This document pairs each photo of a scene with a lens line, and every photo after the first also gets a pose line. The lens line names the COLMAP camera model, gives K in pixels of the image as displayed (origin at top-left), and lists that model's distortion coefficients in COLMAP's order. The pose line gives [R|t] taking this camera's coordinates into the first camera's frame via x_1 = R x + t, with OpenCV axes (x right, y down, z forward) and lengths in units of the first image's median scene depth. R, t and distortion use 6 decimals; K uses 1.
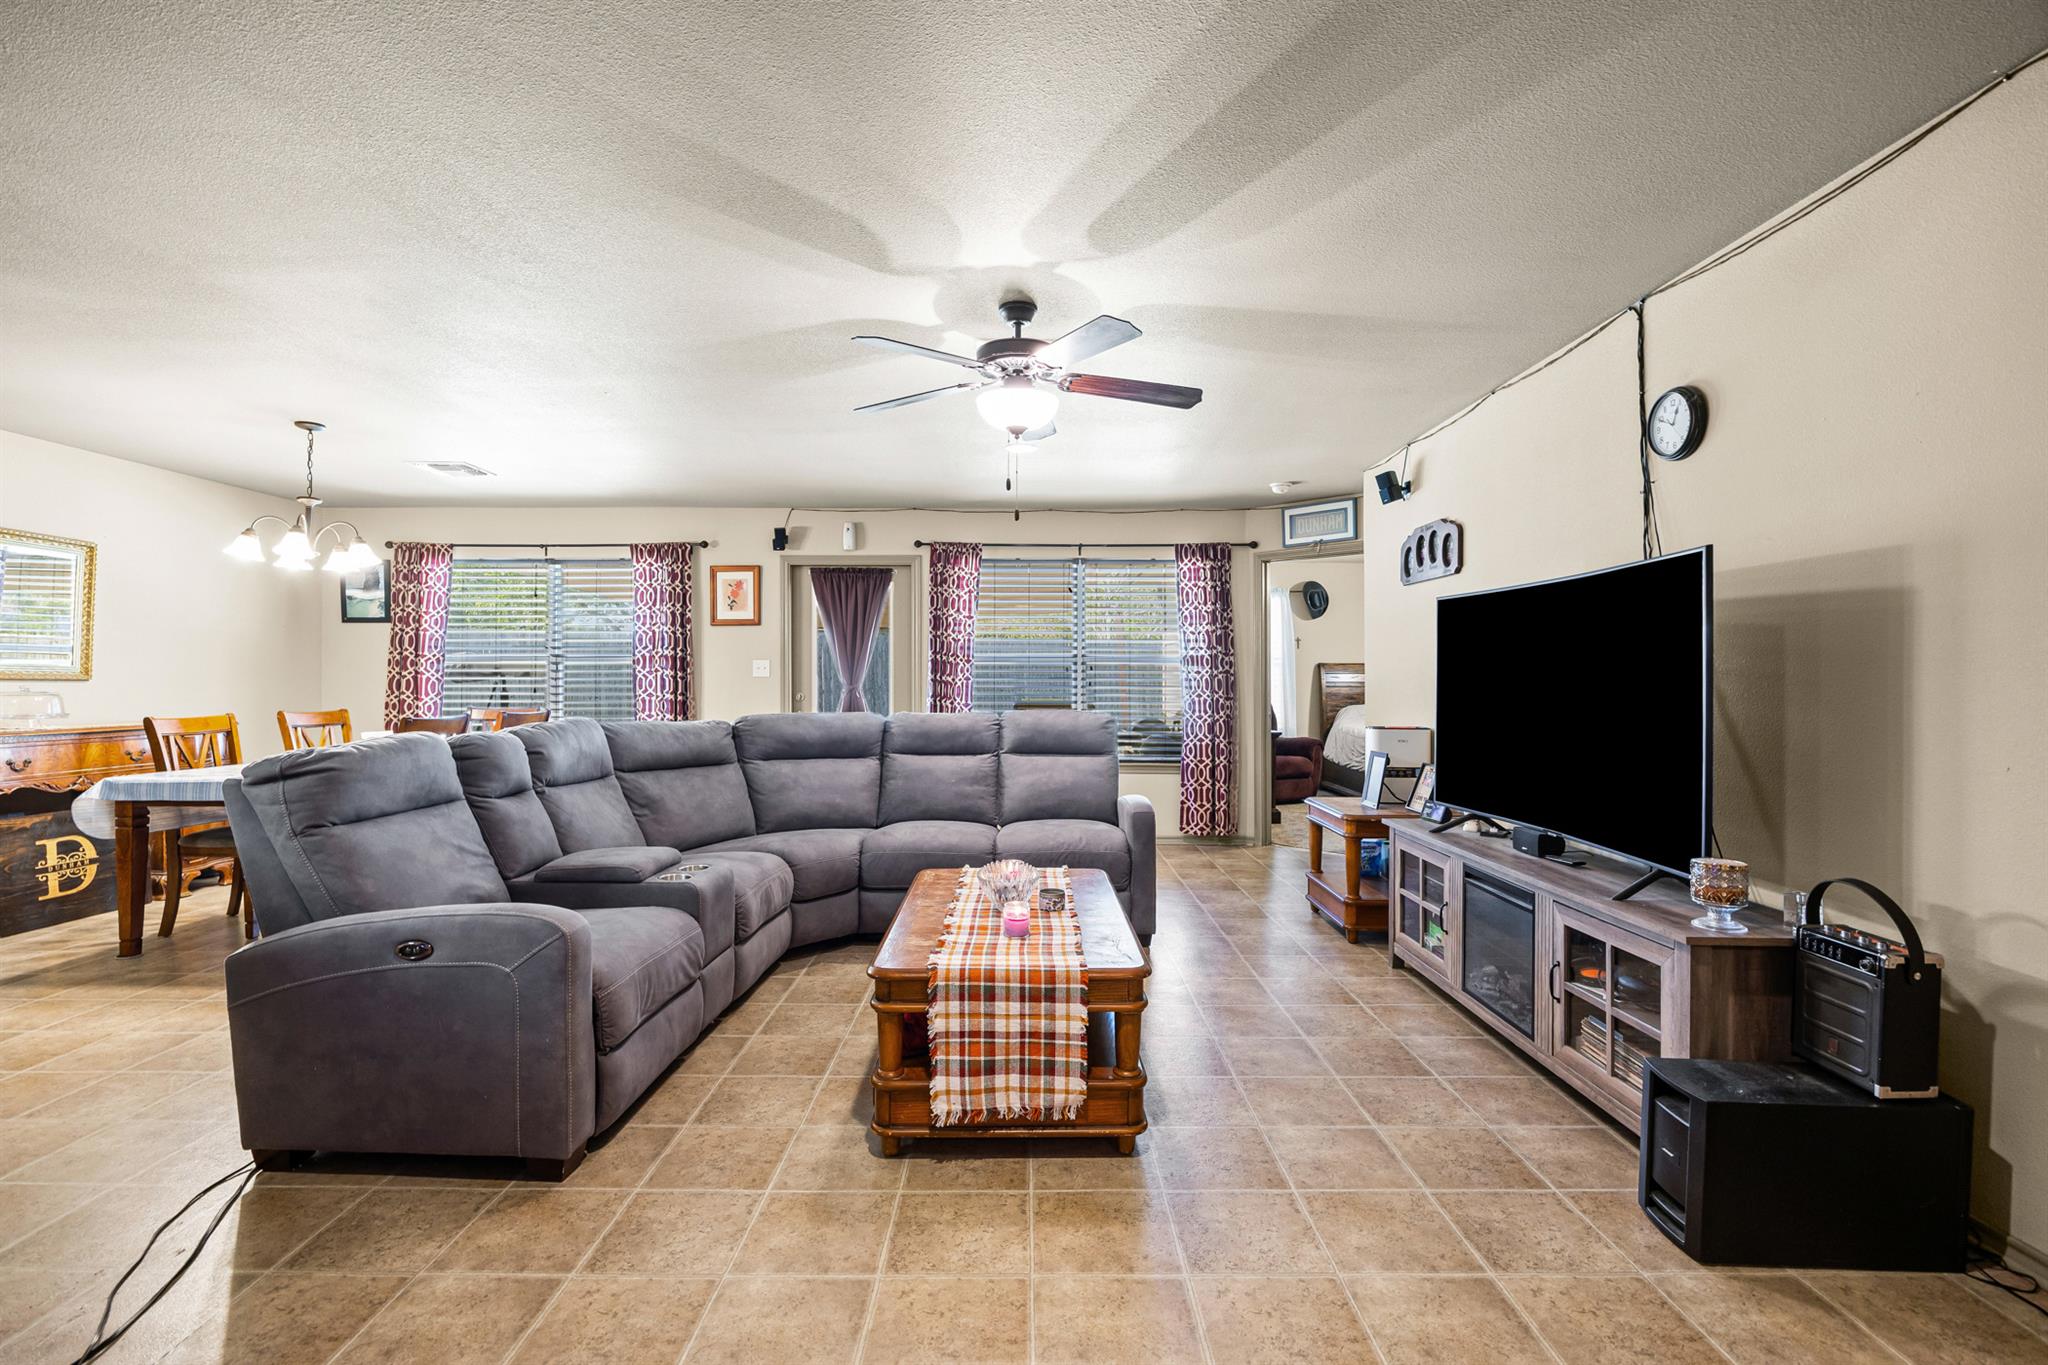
lens RADIAL K [[926.4, 0, 1042.2], [0, 926.4, 674.7], [0, 0, 1]] dist [-0.010233, -0.000192]
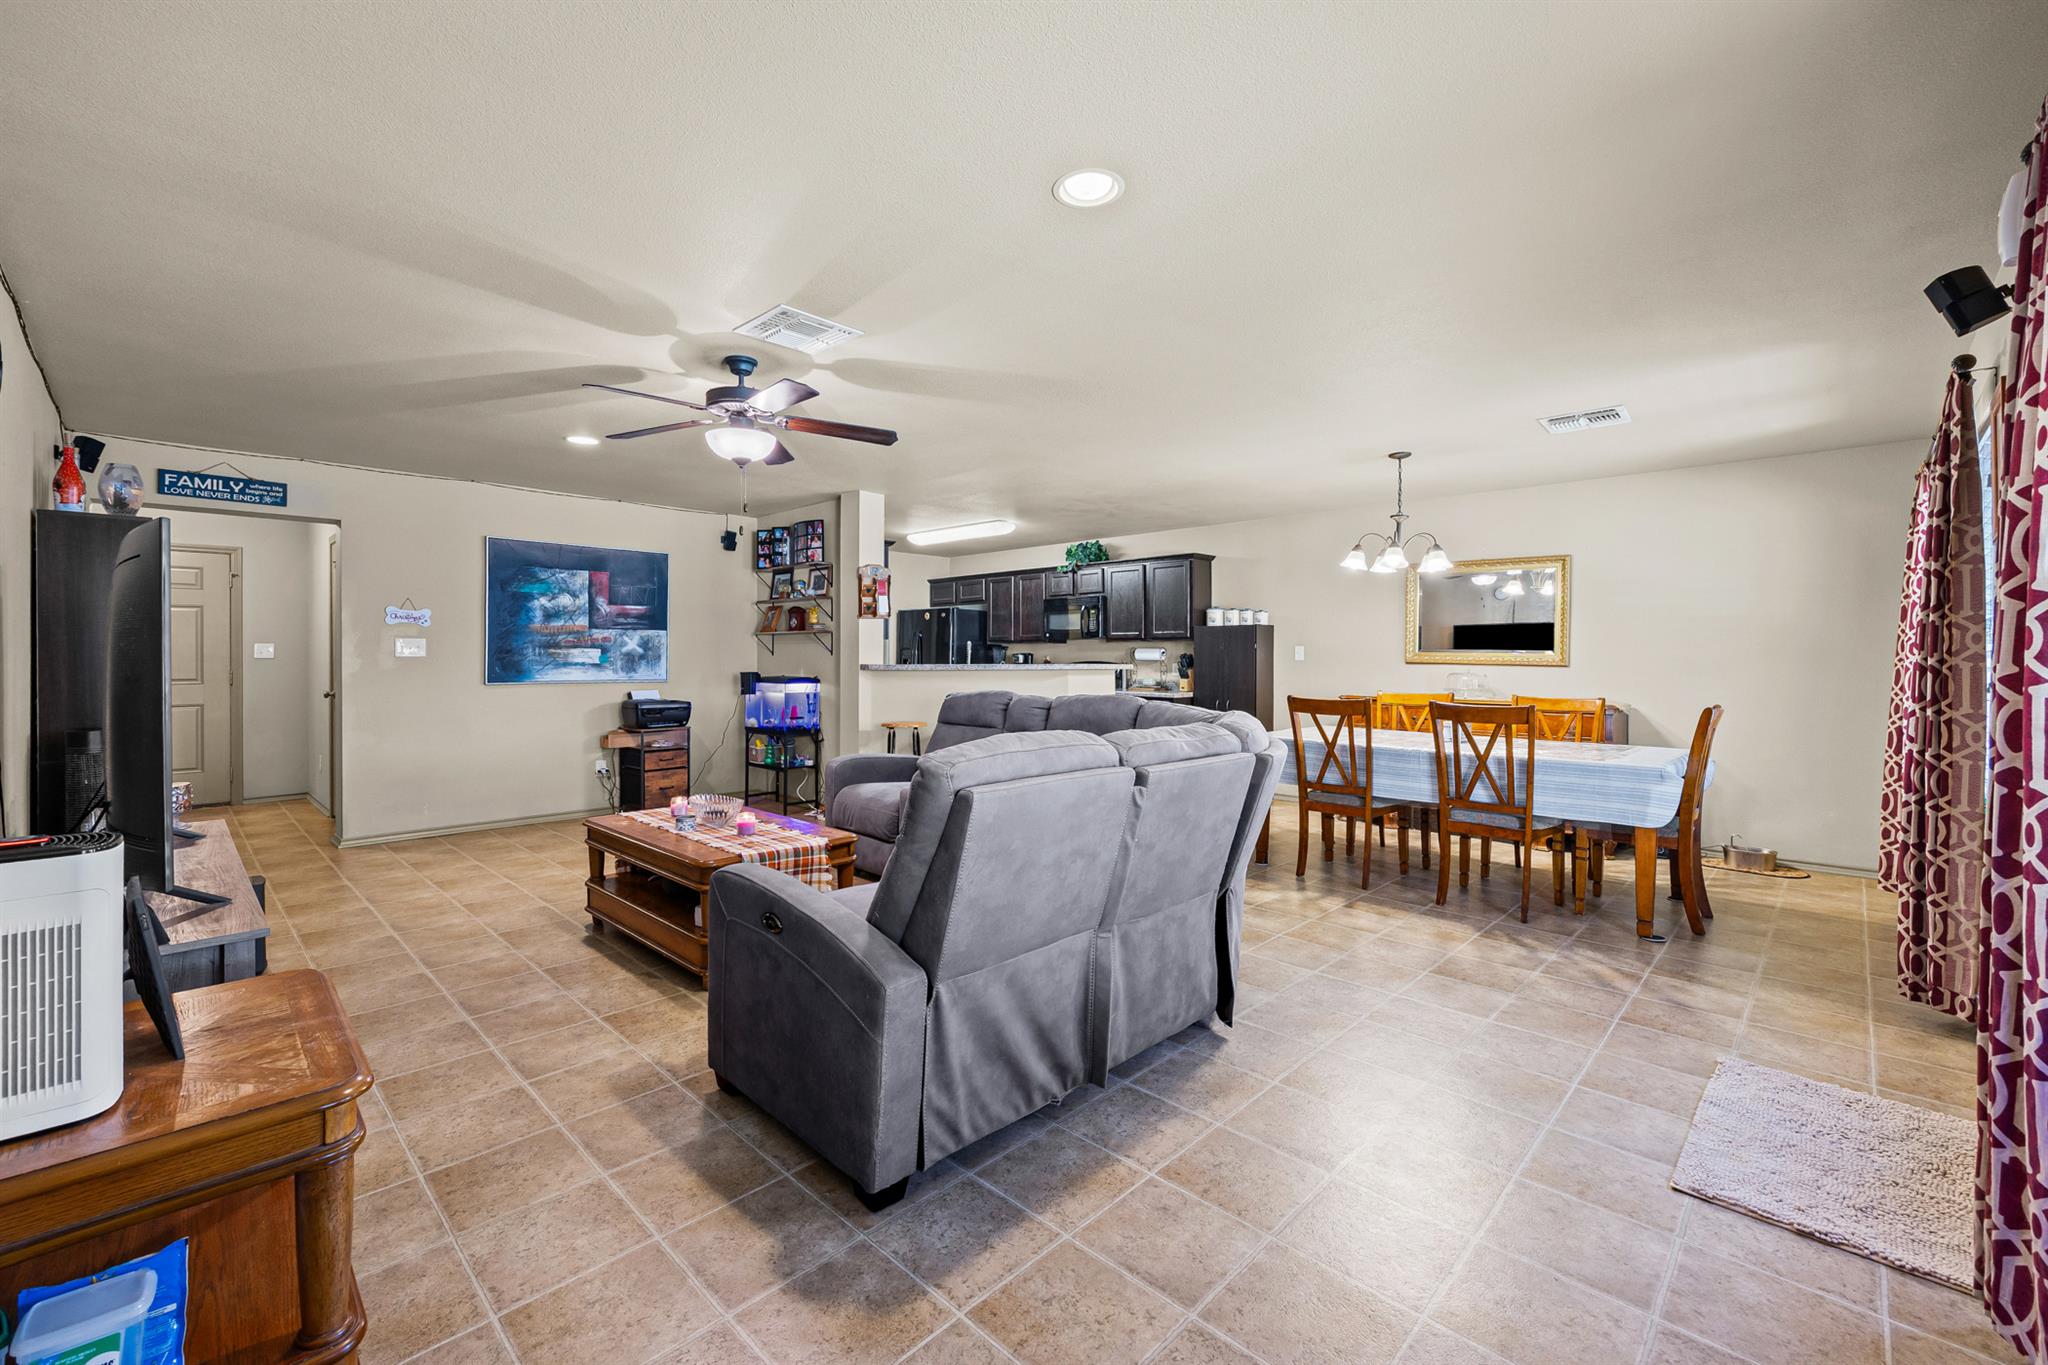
lens RADIAL K [[843.0, 0, 1005.8], [0, 843.0, 673.8], [0, 0, 1]] dist [0.003602, 0.000528]
pose [[-0.712256, 0.013870, -0.701783, 0.329608], [0.000655, 0.999817, 0.019095, -0.005842], [0.701920, 0.013141, -0.712135, 1.334437]]
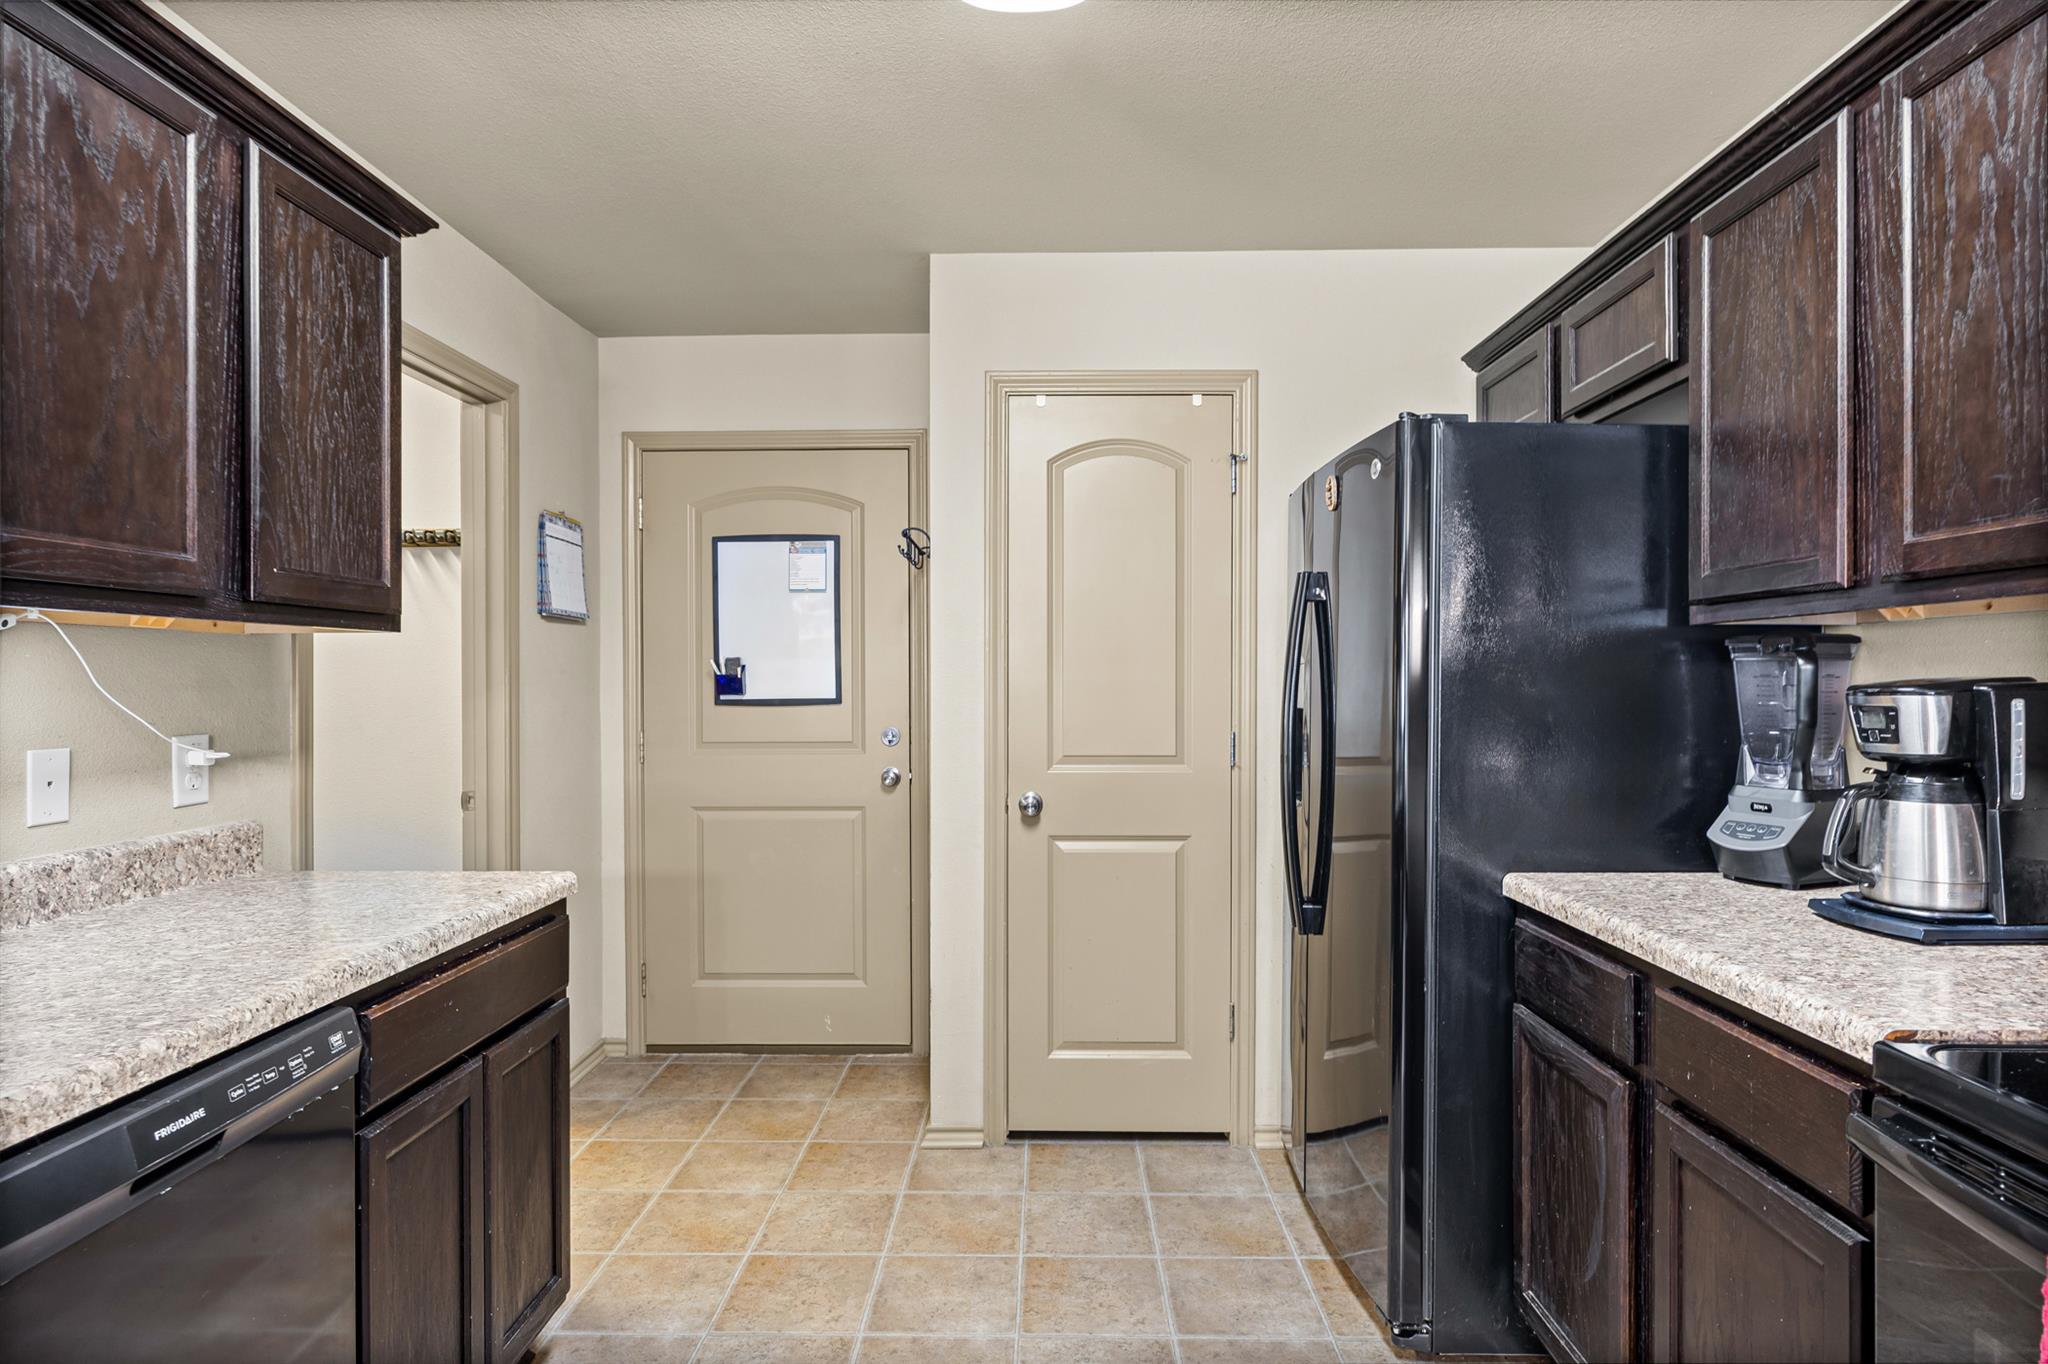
lens RADIAL K [[1129.7, 0, 1019.8], [0, 1129.7, 680.0], [0, 0, 1]] dist [0.001833, -0.000501]
pose [[-0.999601, 0.006366, 0.027503, -0.774332], [0.006316, 0.999978, -0.001918, -0.017553], [-0.027515, -0.001744, -0.999620, 0.339816]]
